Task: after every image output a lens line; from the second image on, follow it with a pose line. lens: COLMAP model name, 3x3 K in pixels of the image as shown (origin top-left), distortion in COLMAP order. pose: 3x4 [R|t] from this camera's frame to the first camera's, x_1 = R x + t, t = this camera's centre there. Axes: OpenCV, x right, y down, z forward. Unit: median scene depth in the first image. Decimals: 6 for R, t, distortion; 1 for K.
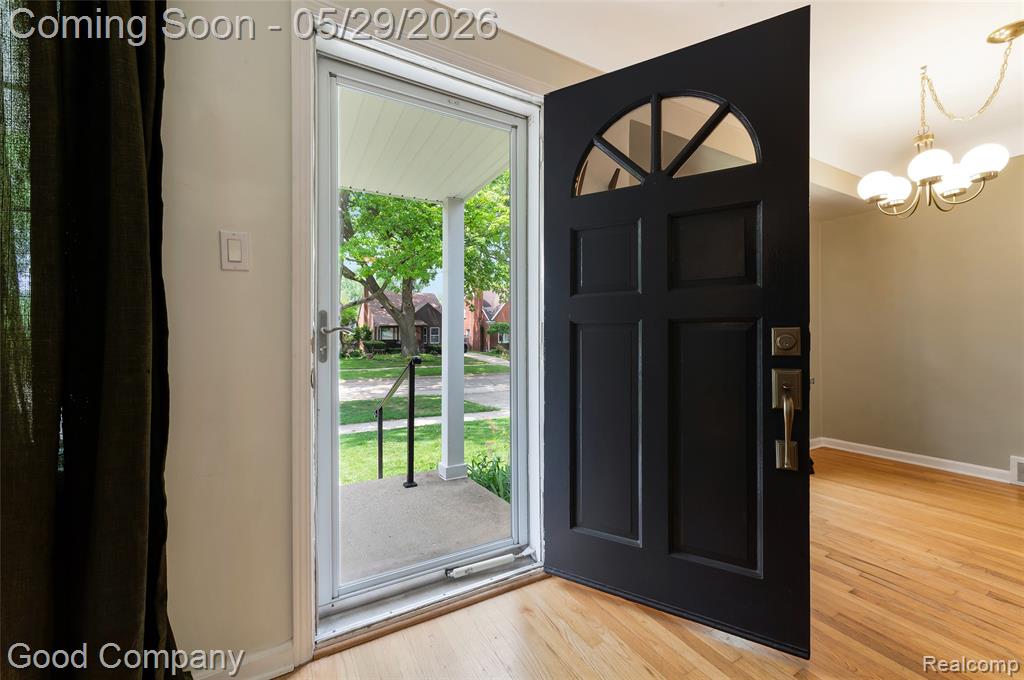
lens RADIAL K [[408.1, 0, 519.2], [0, 408.1, 335.4], [0, 0, 1]] dist [0.008885, 0.000208]
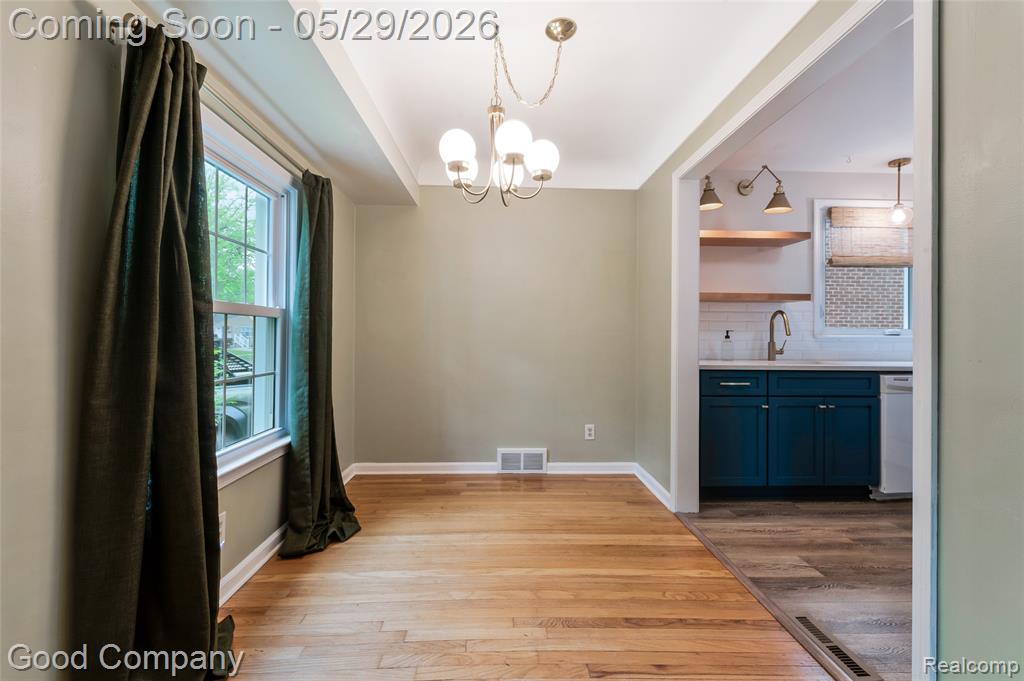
lens RADIAL K [[427.1, 0, 506.9], [0, 427.1, 336.0], [0, 0, 1]] dist [0.002059, -0.000386]
pose [[0.487942, 0.005642, 0.872858, 0.242373], [-0.012834, 0.999917, 0.000711, -0.025120], [-0.872782, -0.011549, 0.487974, 0.559502]]
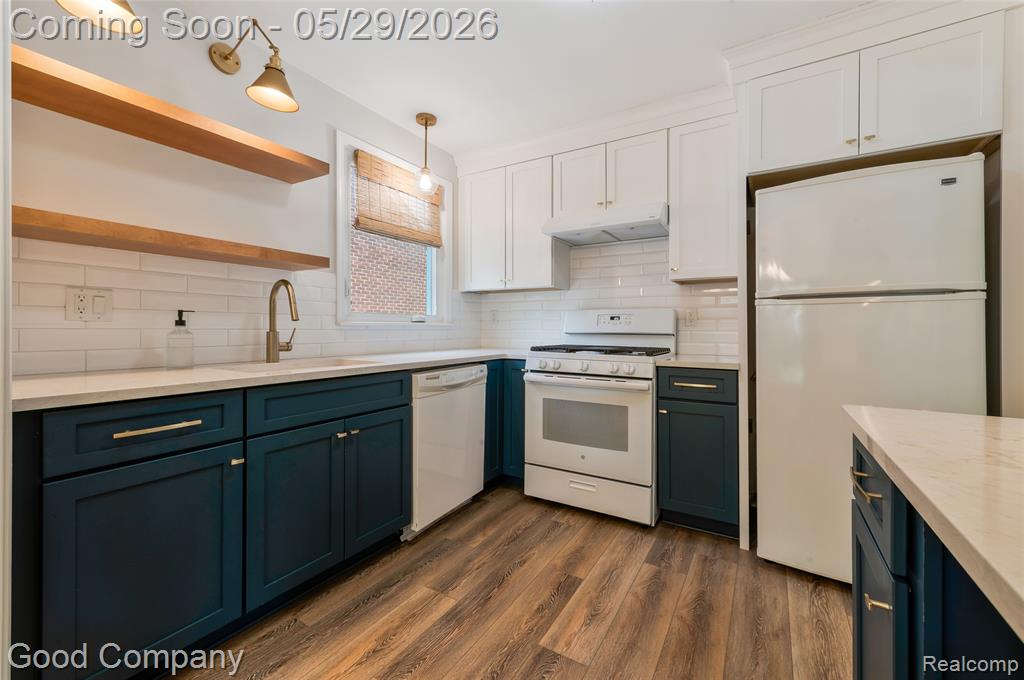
lens RADIAL K [[408.1, 0, 523.2], [0, 408.1, 325.3], [0, 0, 1]] dist [0.008885, 0.000208]
pose [[-0.485122, 0.008197, 0.874408, 0.978003], [-0.006799, 0.999890, -0.013146, -0.020723], [-0.874420, -0.012323, -0.485013, 0.436385]]
